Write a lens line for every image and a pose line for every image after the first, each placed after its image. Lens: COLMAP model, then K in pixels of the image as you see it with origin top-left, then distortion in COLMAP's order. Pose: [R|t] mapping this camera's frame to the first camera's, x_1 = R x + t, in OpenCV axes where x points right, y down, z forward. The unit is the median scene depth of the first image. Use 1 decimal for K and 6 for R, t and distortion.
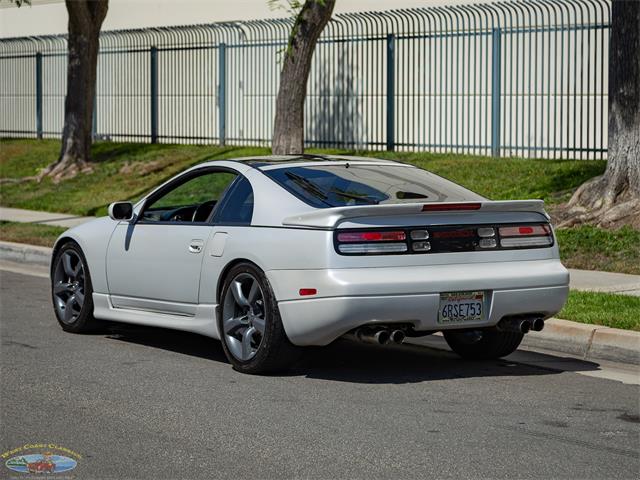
lens RADIAL K [[2048.2, 0, 320.3], [0, 2048.2, 241.9], [0, 0, 1]] dist [0.034125, -0.998503]
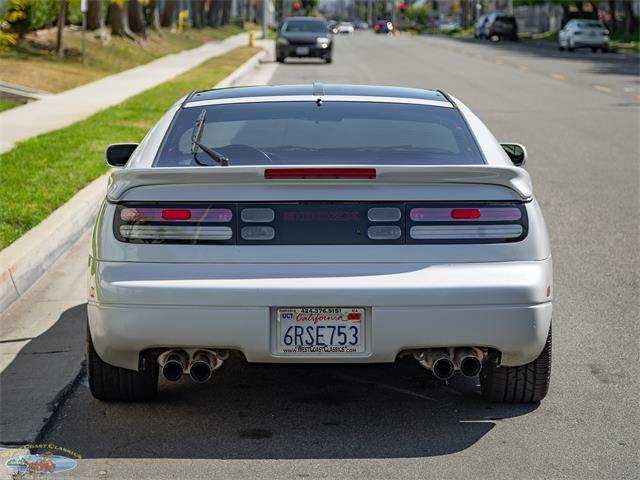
lens RADIAL K [[2048.2, 0, 320.3], [0, 2048.2, 241.9], [0, 0, 1]] dist [0.034125, -0.998503]
pose [[0.858406, 0.055035, -0.510010, 0.375128], [-0.031900, 0.998031, 0.054006, -0.028918], [0.511978, -0.030089, 0.858471, 0.432476]]
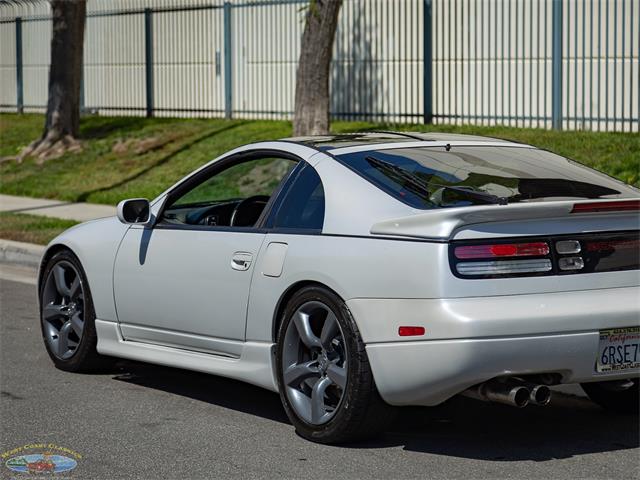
lens RADIAL K [[2056.4, 0, 318.2], [0, 2056.4, 239.5], [0, 0, 1]] dist [0.043700, -1.156834]
pose [[0.999934, -0.008798, 0.007373, -0.039883], [0.008705, 0.999883, 0.012542, -0.014749], [-0.007482, -0.012477, 0.999894, 0.283690]]
